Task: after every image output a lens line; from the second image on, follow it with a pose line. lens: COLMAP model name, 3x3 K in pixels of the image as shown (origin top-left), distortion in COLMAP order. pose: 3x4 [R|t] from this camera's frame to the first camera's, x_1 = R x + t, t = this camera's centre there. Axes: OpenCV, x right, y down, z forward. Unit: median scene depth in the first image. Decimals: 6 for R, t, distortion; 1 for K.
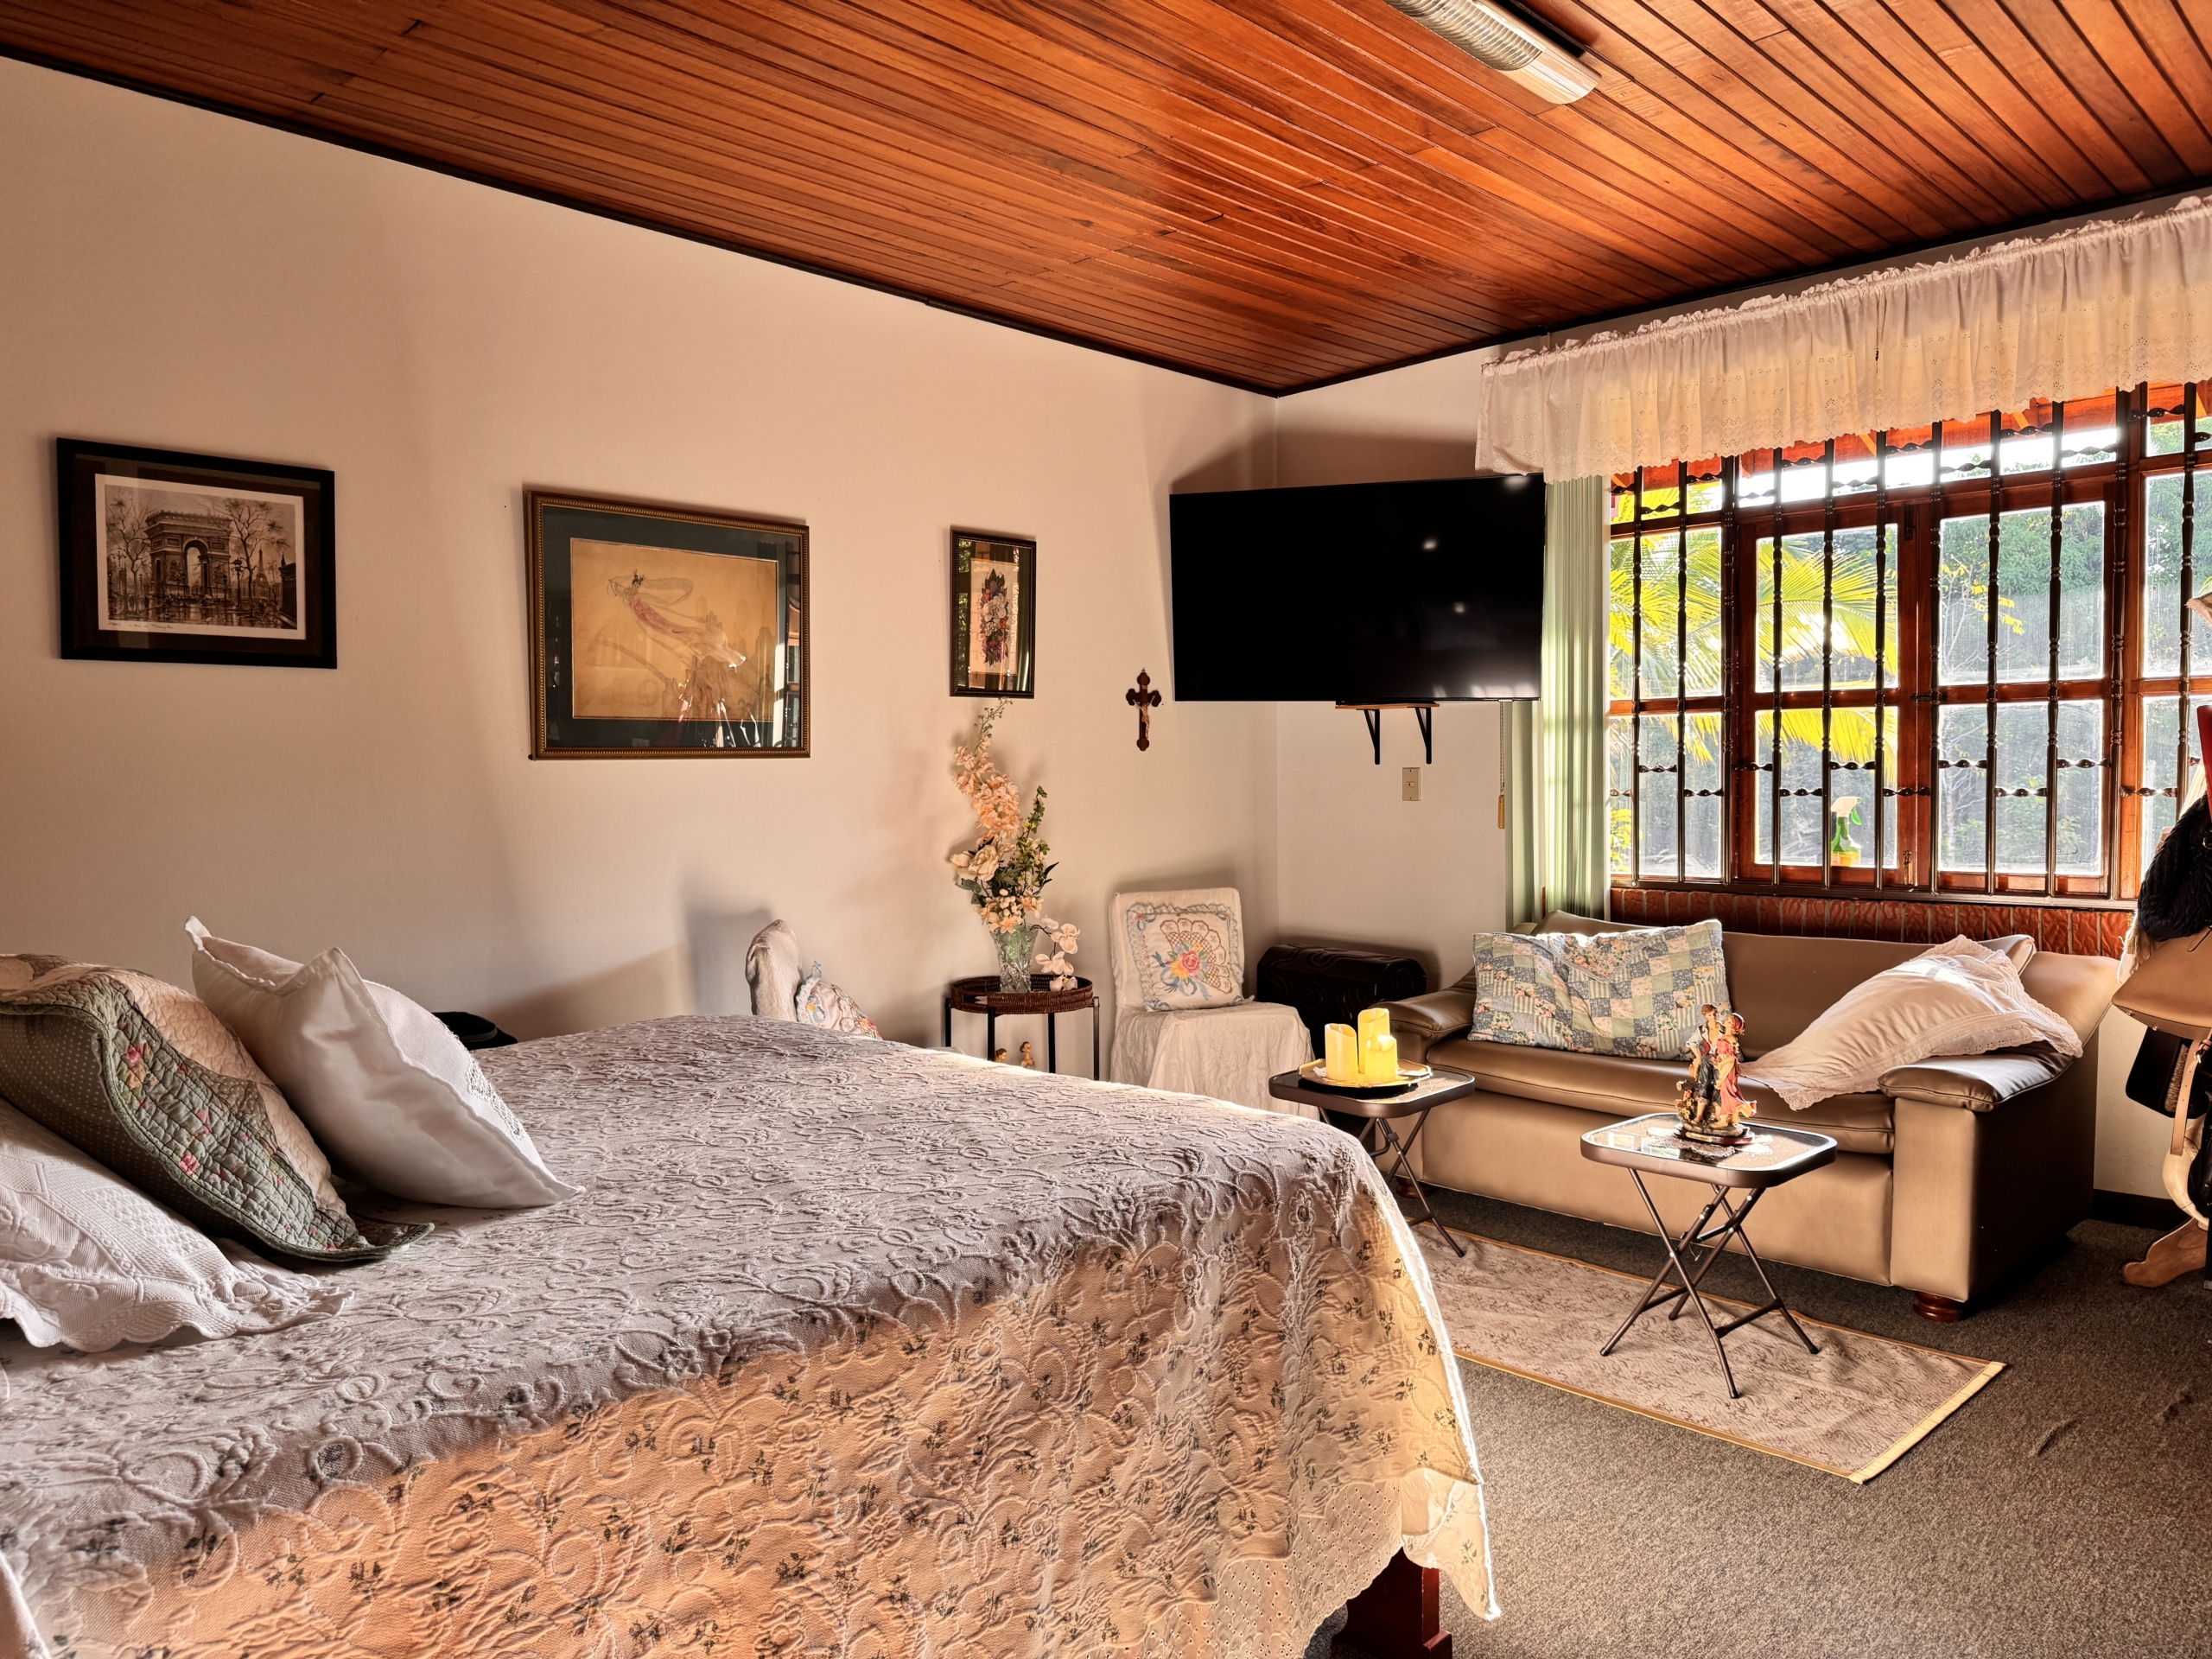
lens RADIAL K [[1568.0, 0, 1106.0], [0, 1568.0, 821.8], [0, 0, 1]] dist [0.005957, -0.003902]
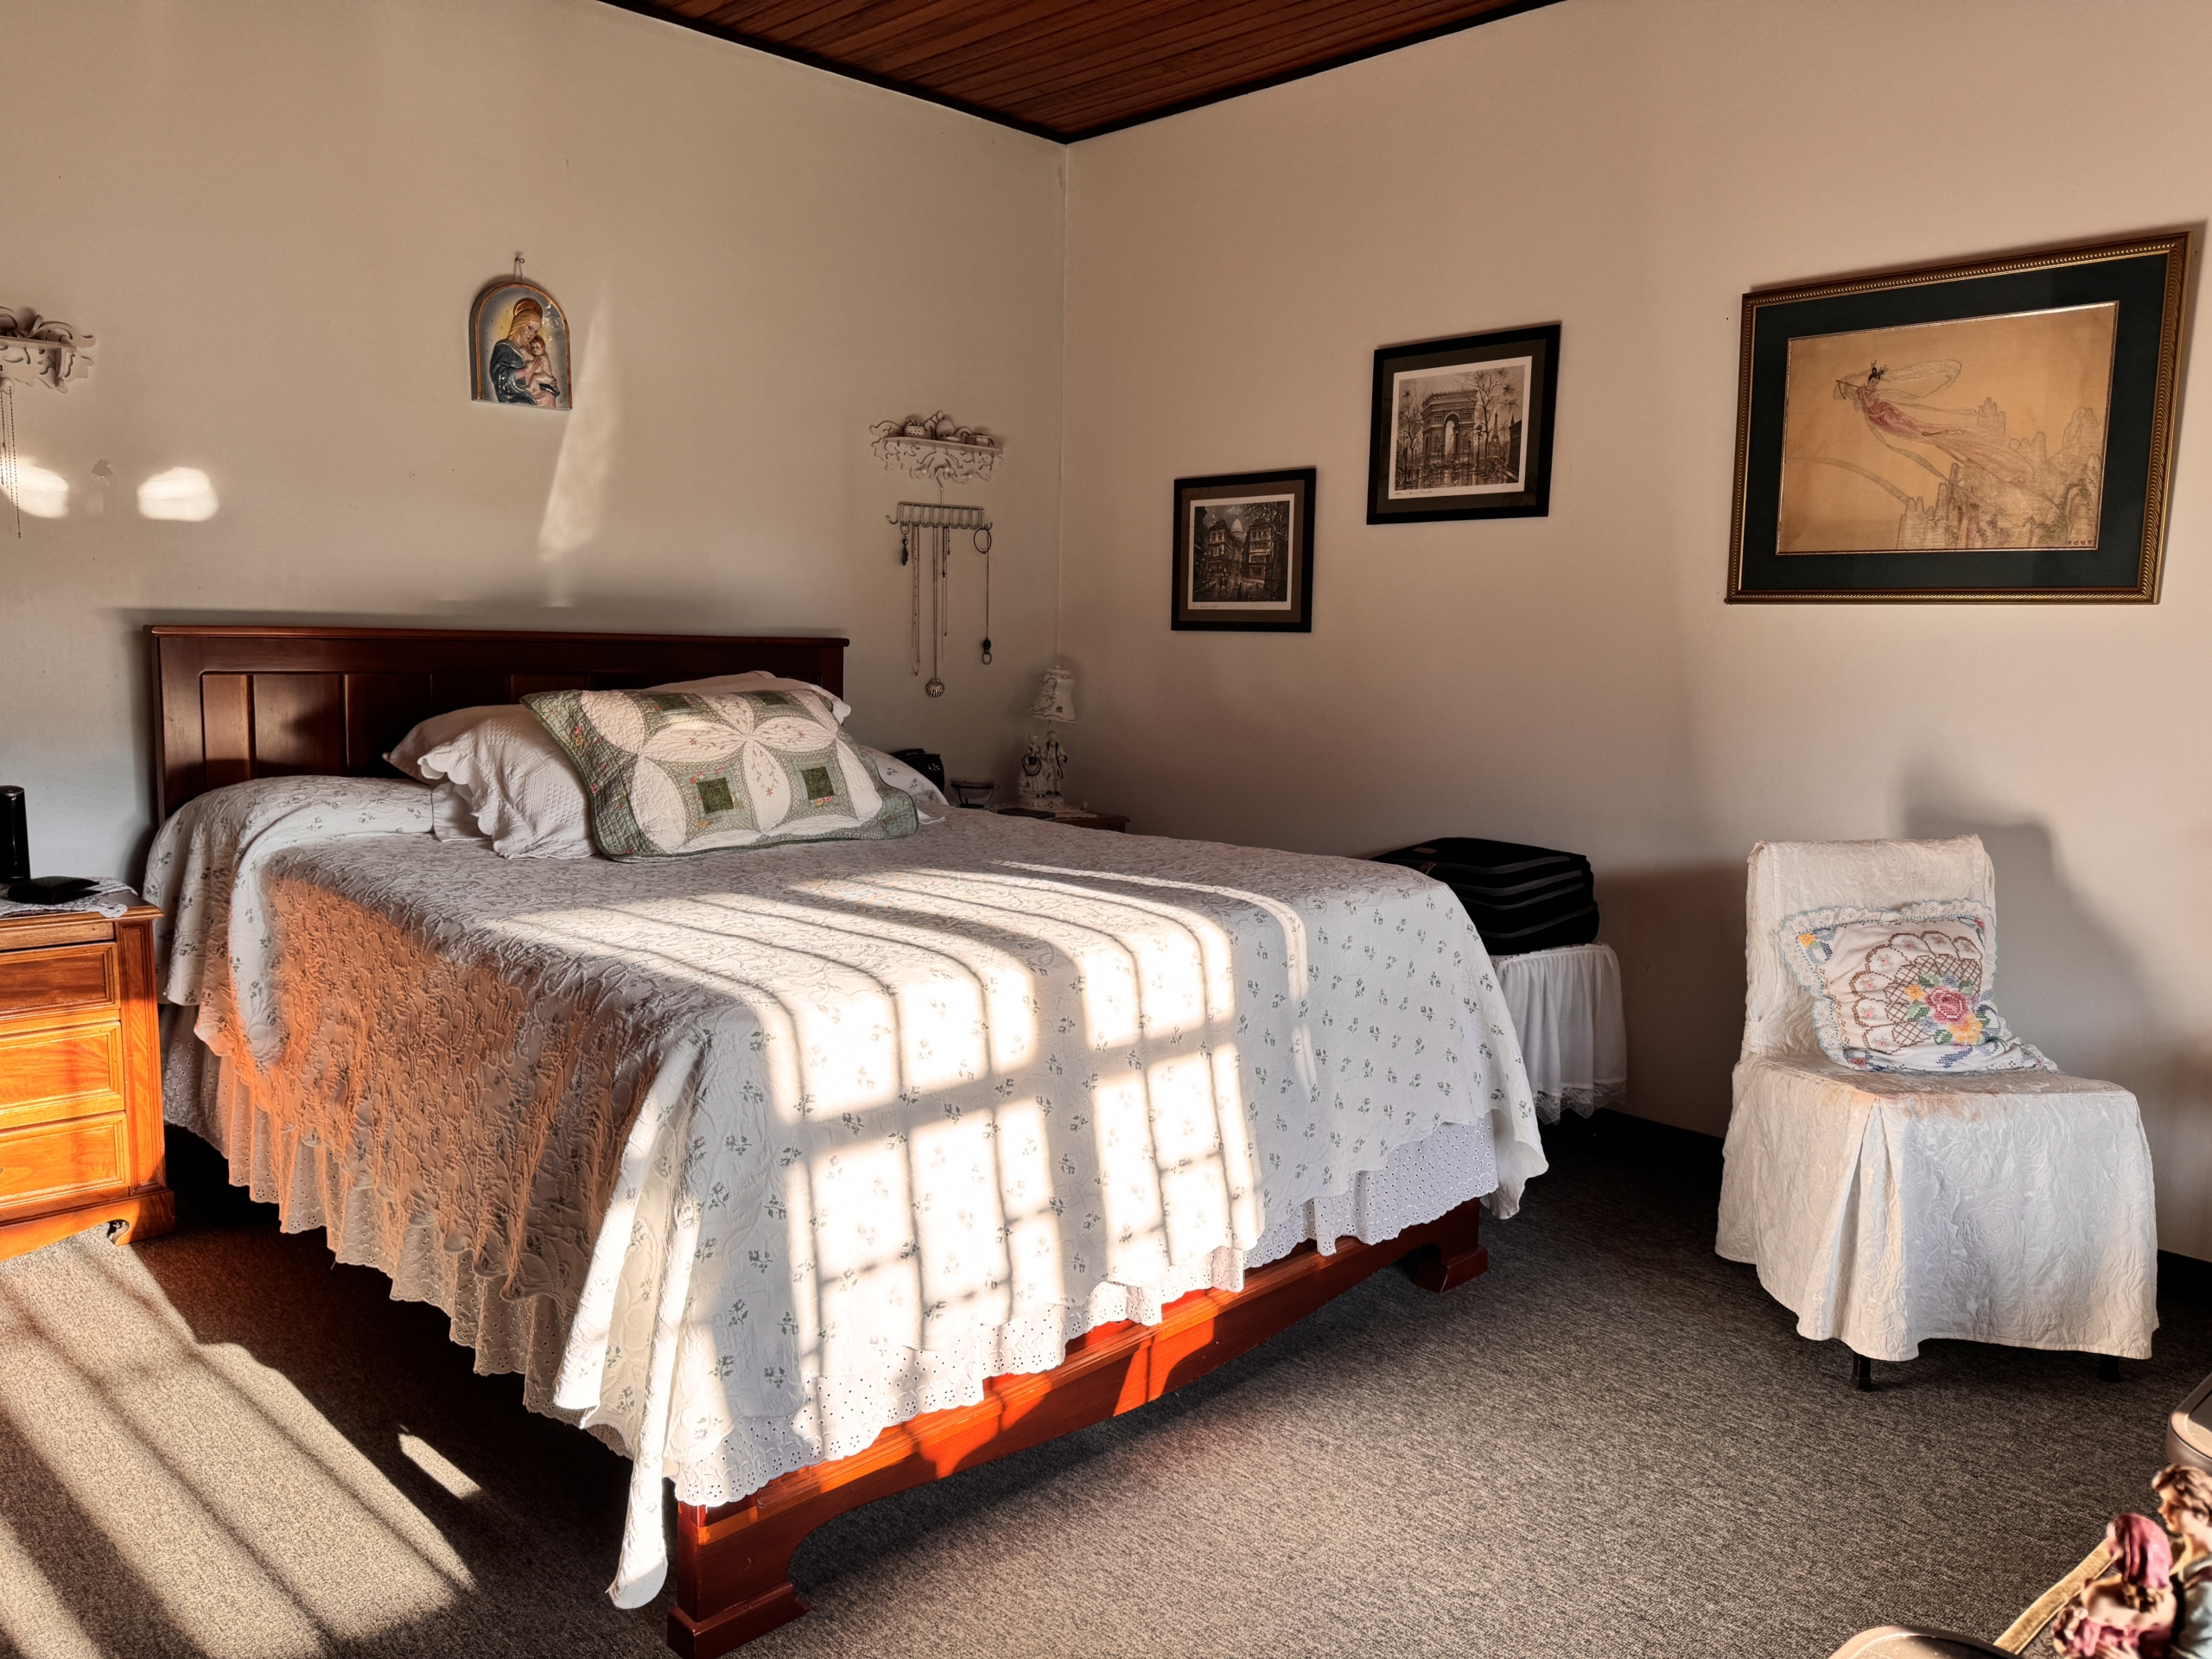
lens RADIAL K [[1568.0, 0, 1106.0], [0, 1568.0, 821.8], [0, 0, 1]] dist [0.005957, -0.003902]
pose [[0.037196, 0.124941, -0.991467, 0.579725], [-0.049817, 0.991151, 0.123033, -0.009676], [0.998066, 0.044815, 0.043091, 0.682310]]
